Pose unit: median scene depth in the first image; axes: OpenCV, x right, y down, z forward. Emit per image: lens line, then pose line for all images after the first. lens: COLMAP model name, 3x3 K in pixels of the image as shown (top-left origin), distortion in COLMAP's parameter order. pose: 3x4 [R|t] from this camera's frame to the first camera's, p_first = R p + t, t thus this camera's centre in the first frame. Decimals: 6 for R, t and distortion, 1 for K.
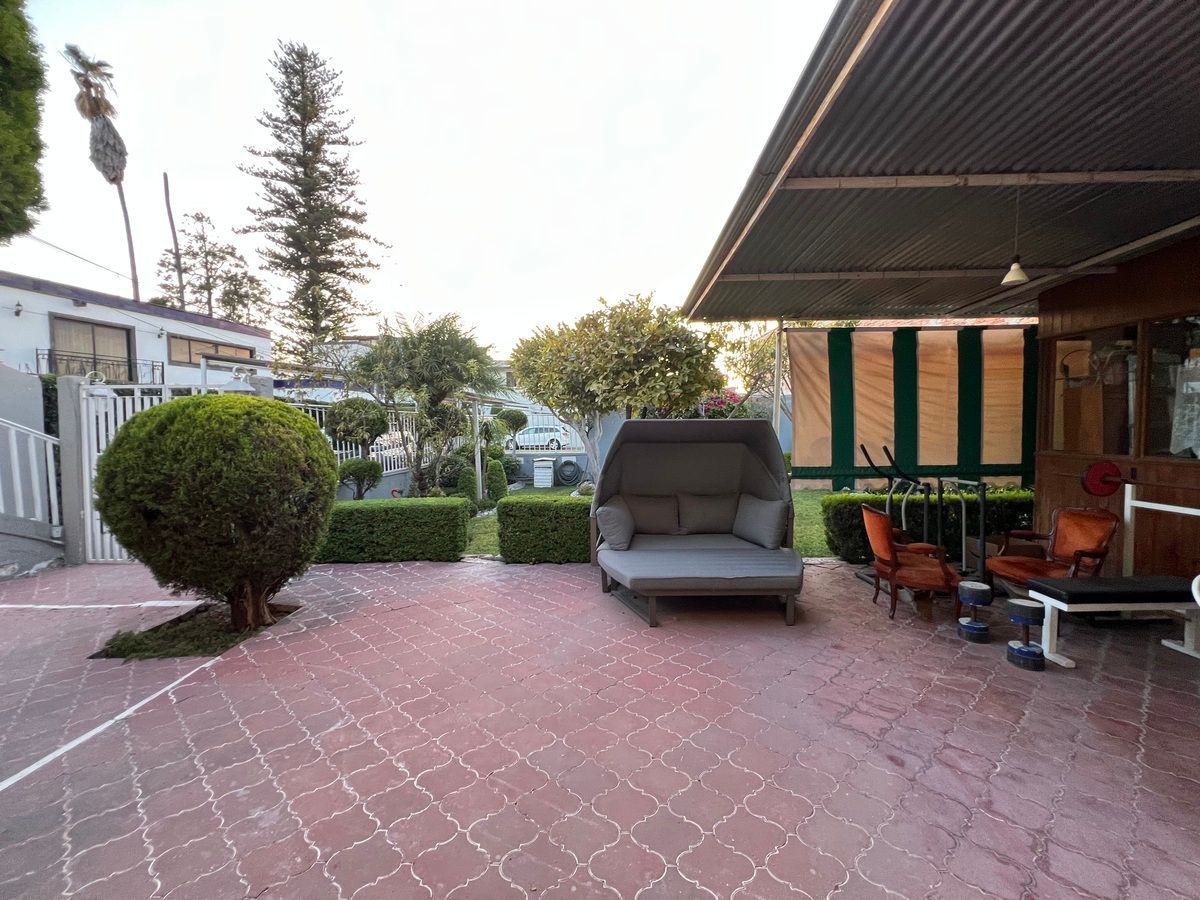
lens RADIAL K [[482.9, 0, 601.7], [0, 482.9, 445.5], [0, 0, 1]] dist [-0.001181, 0.000258]
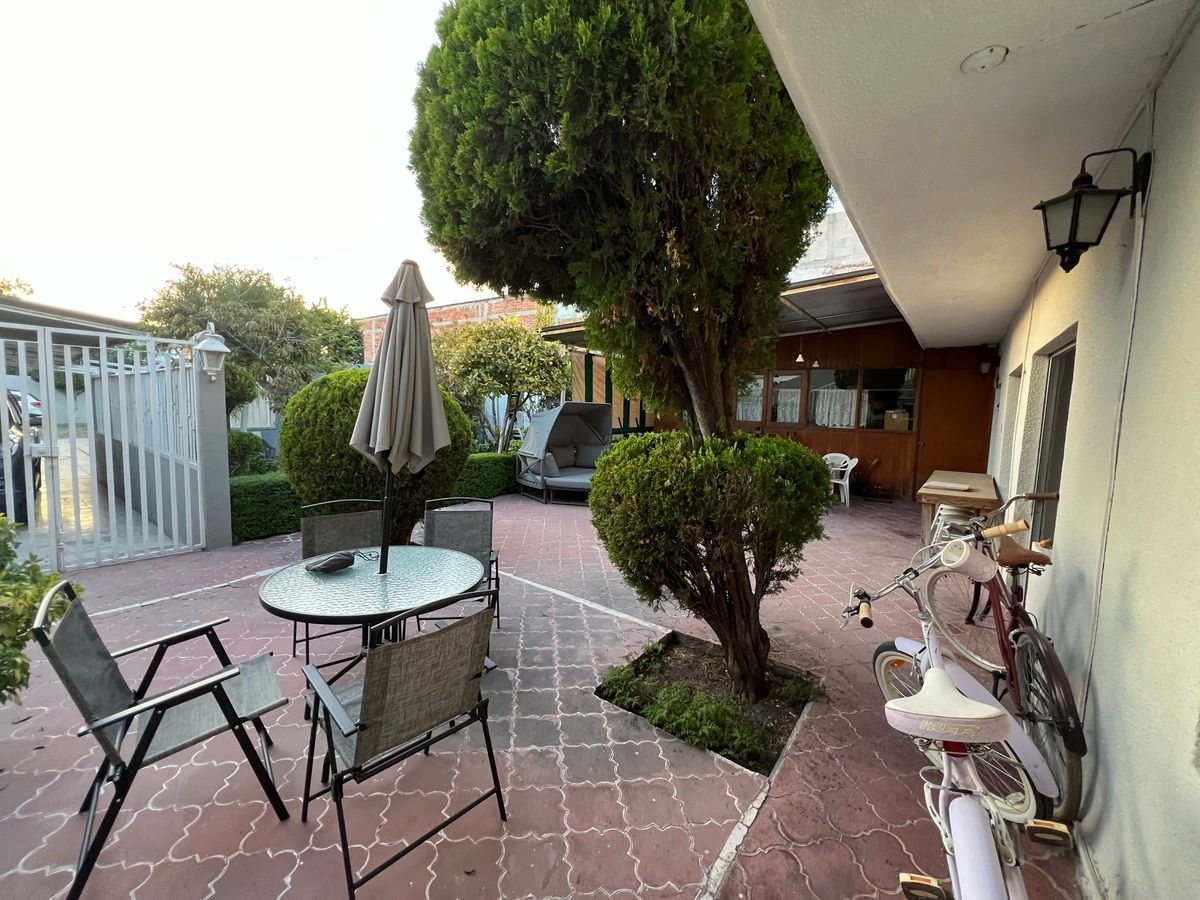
lens RADIAL K [[482.9, 0, 601.8], [0, 482.9, 449.3], [0, 0, 1]] dist [-0.001181, 0.000258]
pose [[0.571579, -0.047276, 0.819184, -1.166476], [0.002349, 0.998429, 0.055981, 0.018951], [-0.820544, -0.030074, 0.570792, -0.105735]]
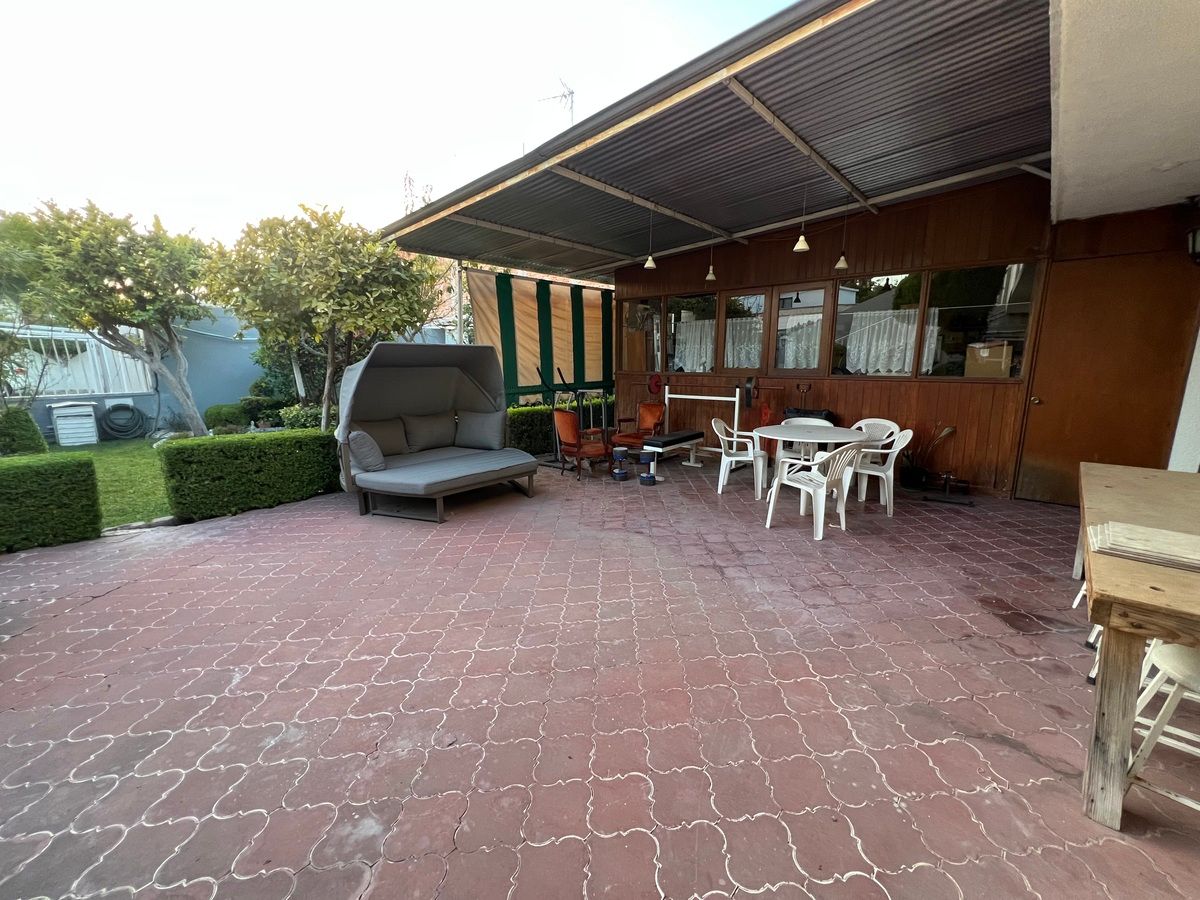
lens RADIAL K [[482.9, 0, 601.3], [0, 482.9, 450.4], [0, 0, 1]] dist [-0.001181, 0.000258]
pose [[0.650997, -0.133427, 0.747261, -0.385280], [0.027820, 0.987963, 0.152169, 0.026563], [-0.758570, -0.078273, 0.646873, -0.029358]]
